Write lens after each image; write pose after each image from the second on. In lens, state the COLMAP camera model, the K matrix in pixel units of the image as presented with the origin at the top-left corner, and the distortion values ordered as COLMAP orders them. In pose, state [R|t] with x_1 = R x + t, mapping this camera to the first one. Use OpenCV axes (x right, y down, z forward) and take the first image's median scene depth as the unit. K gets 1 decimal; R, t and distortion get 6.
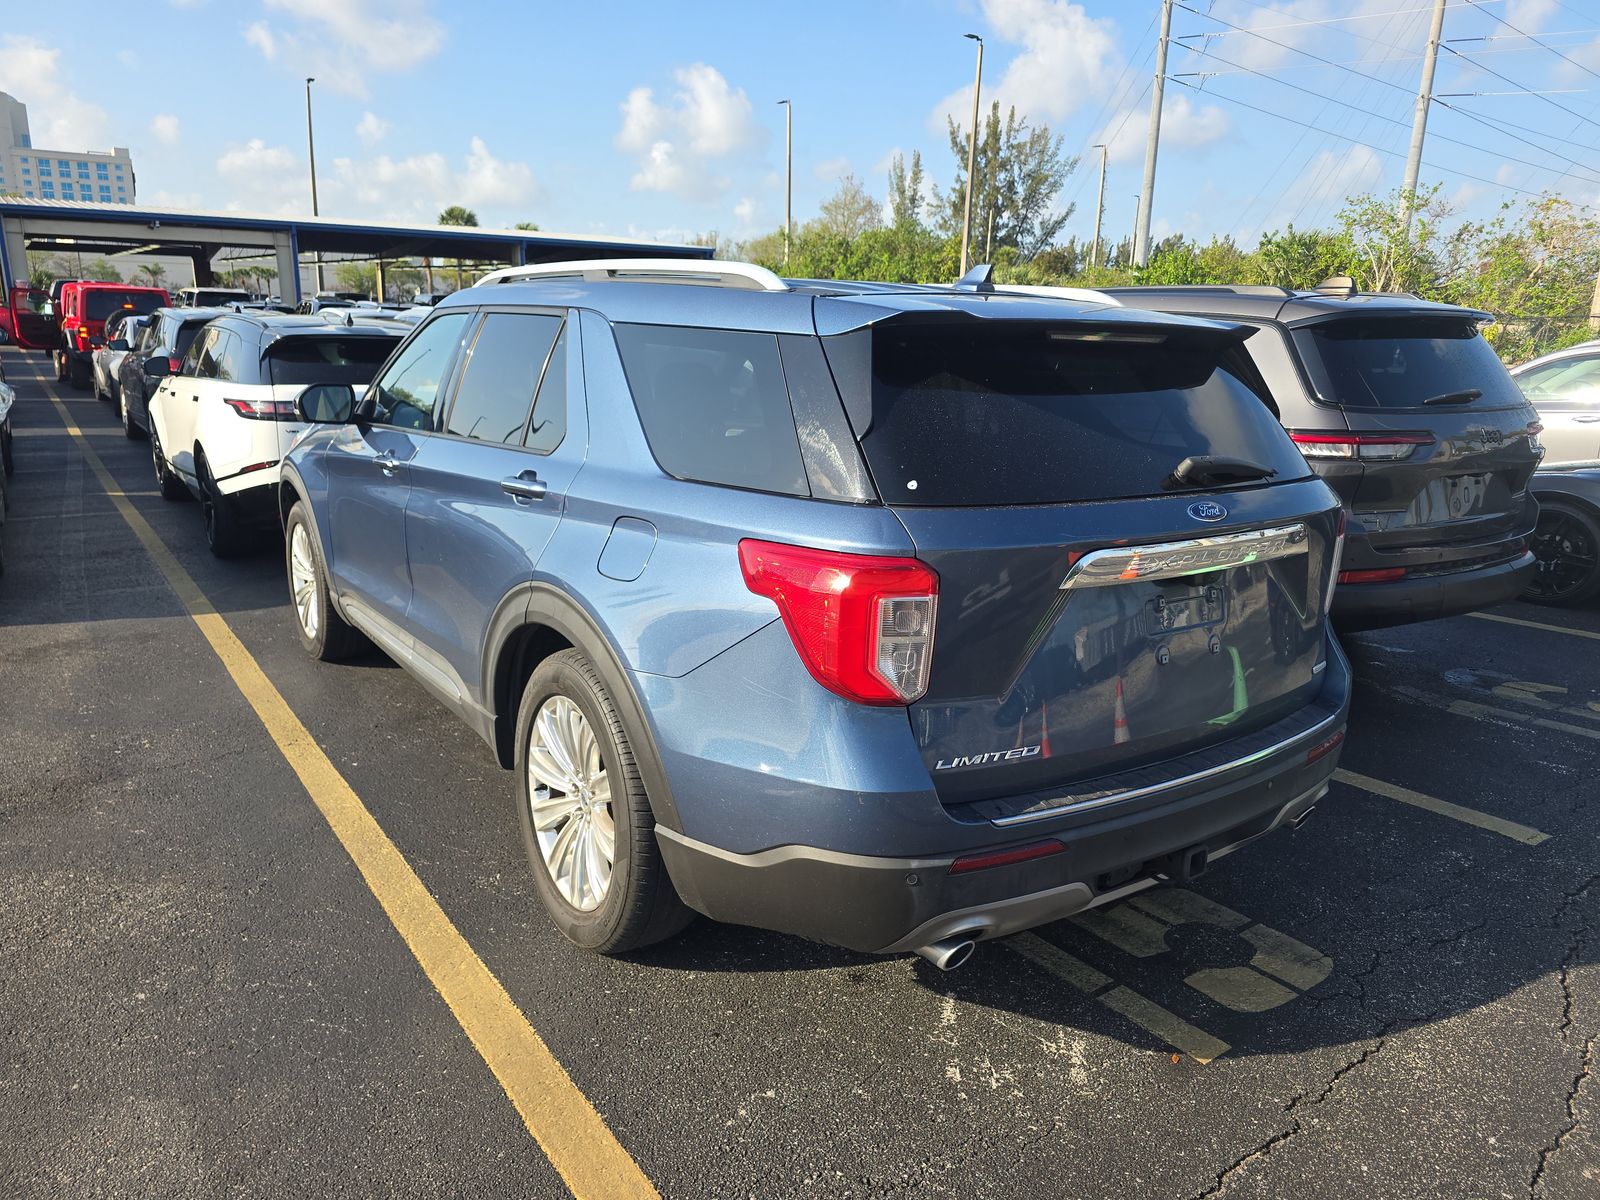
lens RADIAL K [[1085.2, 0, 800.0], [0, 1085.2, 600.0], [0, 0, 1]] dist [-0.001360, -0.004074]
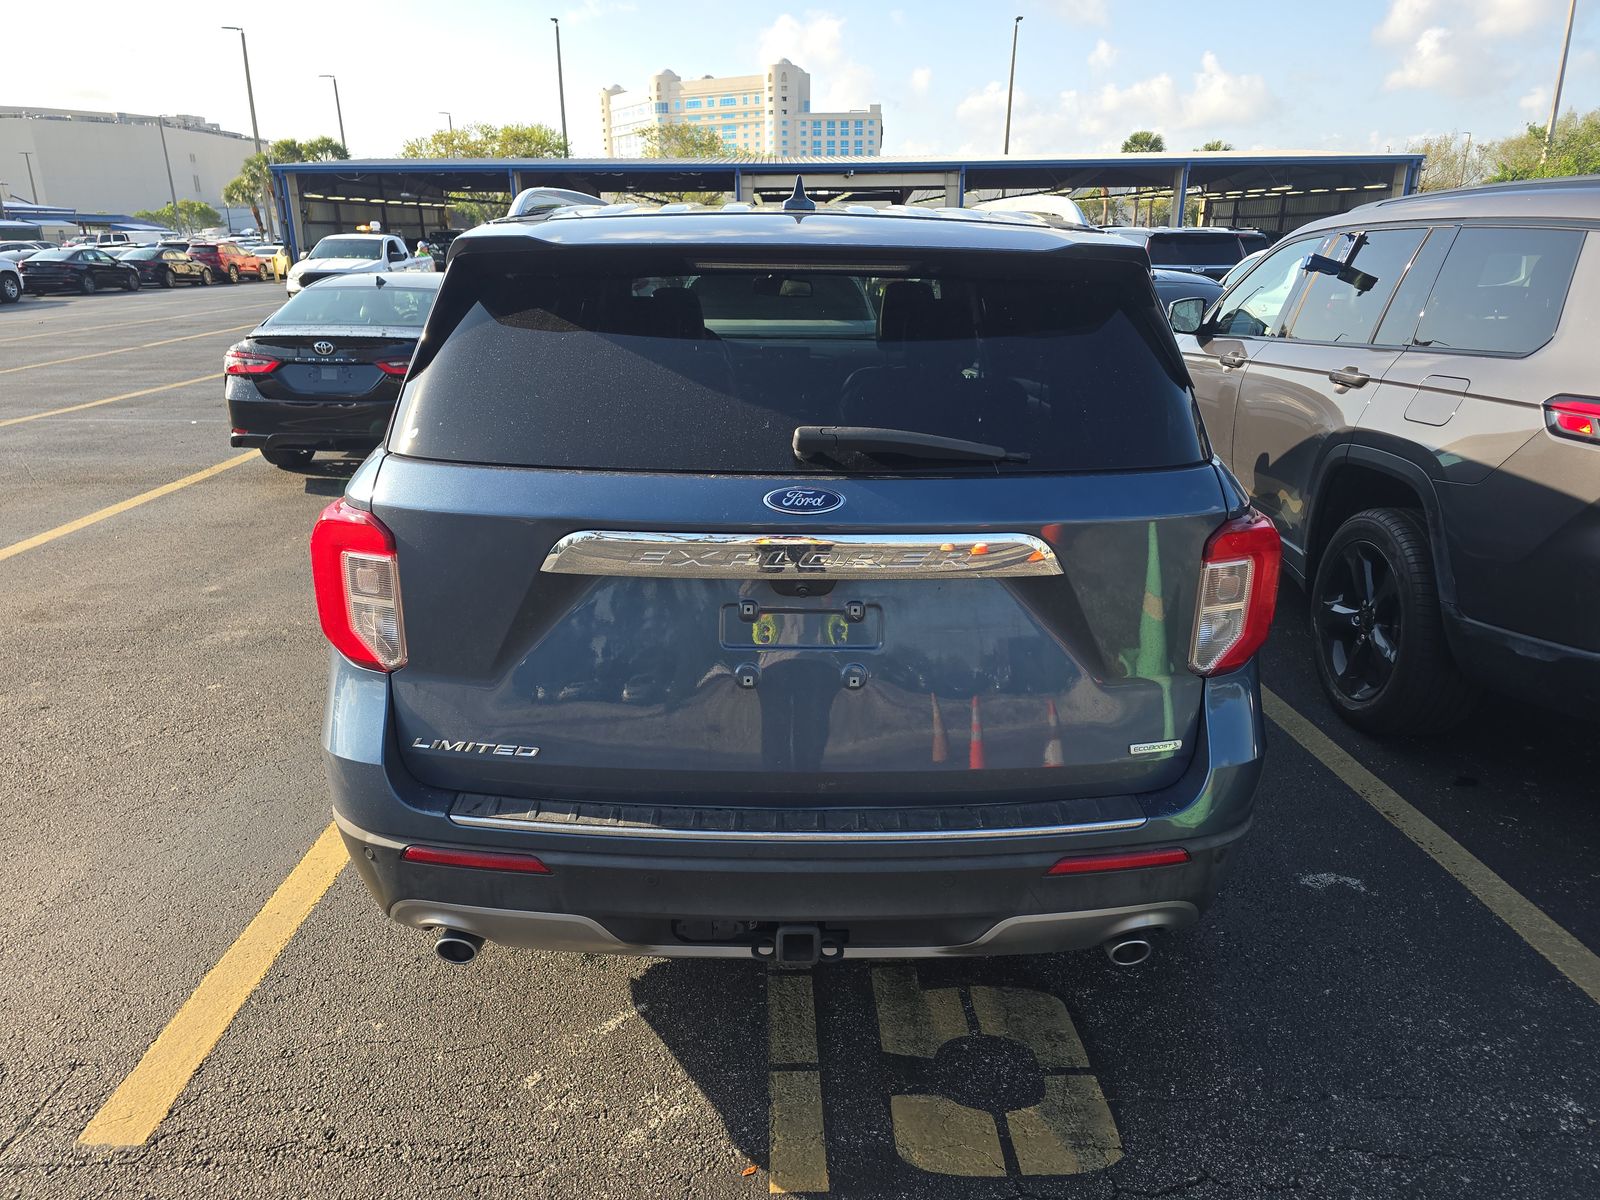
lens RADIAL K [[1080.1, 0, 797.8], [0, 1080.1, 617.3], [0, 0, 1]] dist [0.032571, -0.027576]
pose [[0.823486, 0.152840, -0.546361, 0.047922], [-0.113188, 0.987928, 0.105766, -0.004696], [0.555930, -0.025255, 0.830845, 0.022760]]
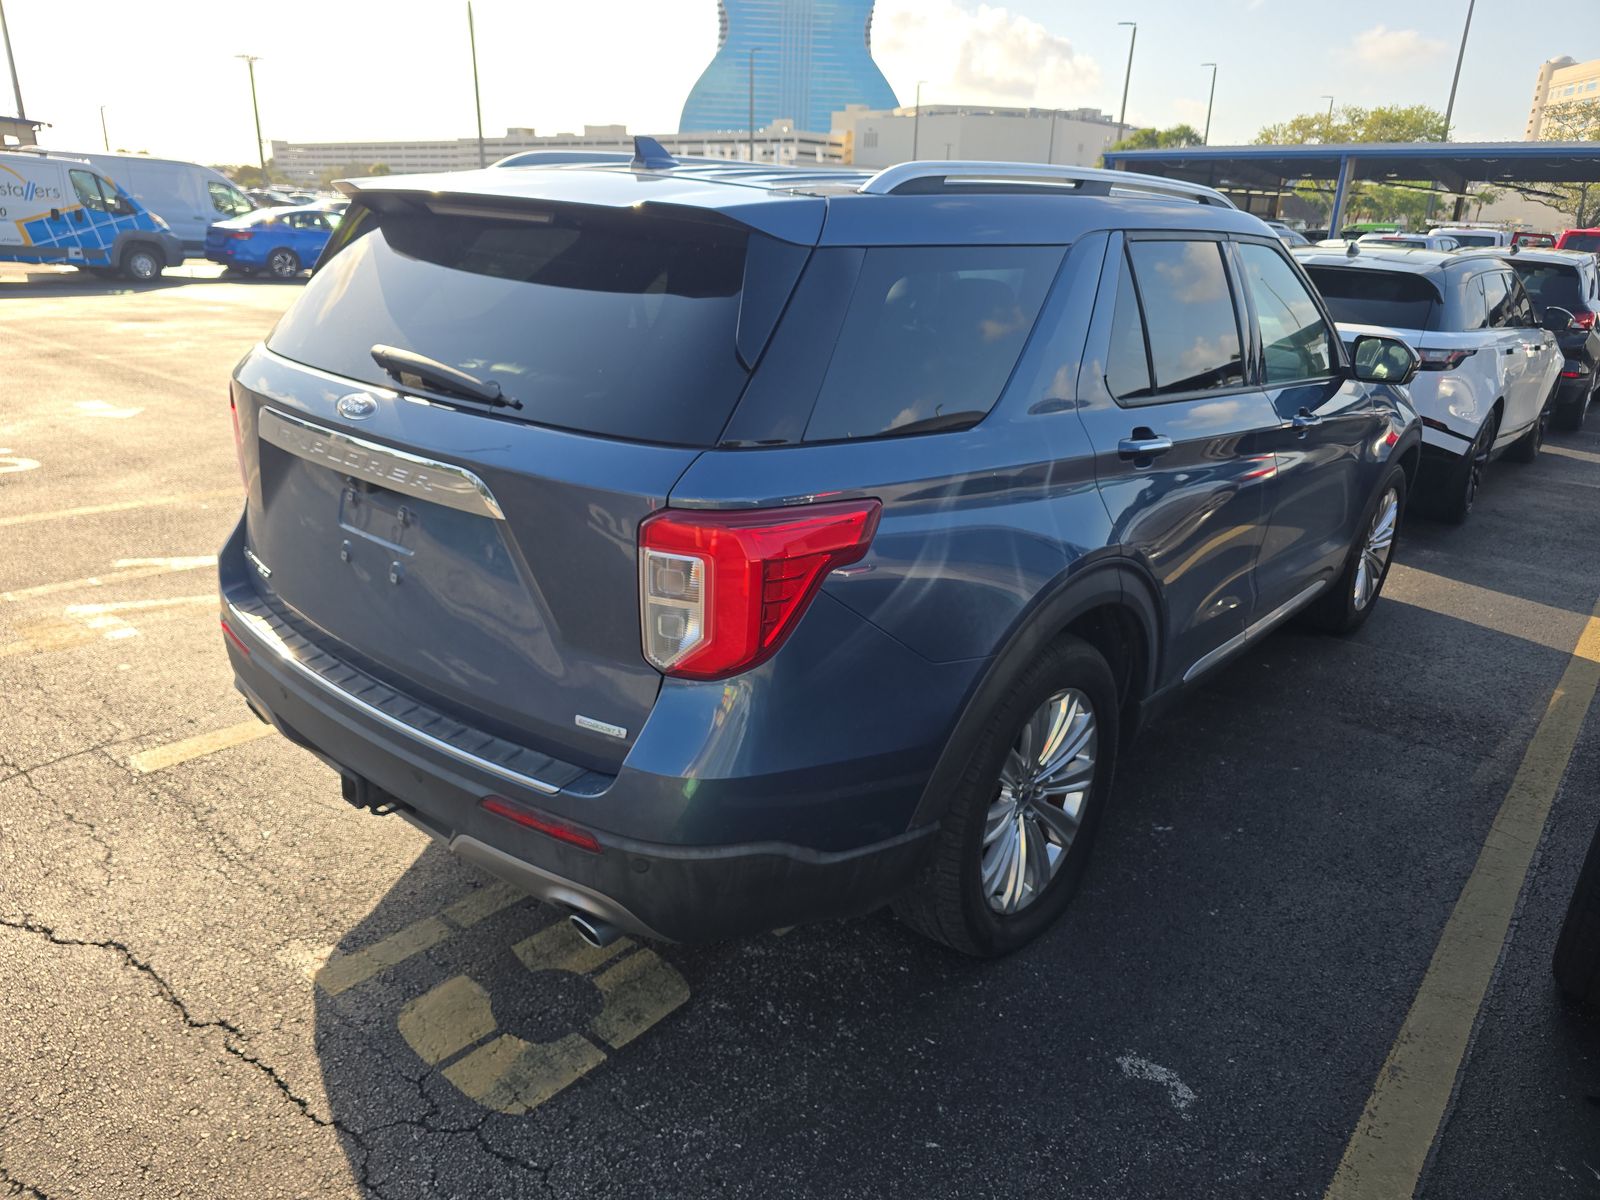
lens RADIAL K [[1099.9, 0, 798.3], [0, 1099.9, 605.4], [0, 0, 1]] dist [0.000209, -0.001305]
pose [[0.249477, 0.302455, -0.919936, 0.080838], [-0.267579, 0.934519, 0.234684, -0.014275], [0.930679, 0.187607, 0.314072, 0.065358]]
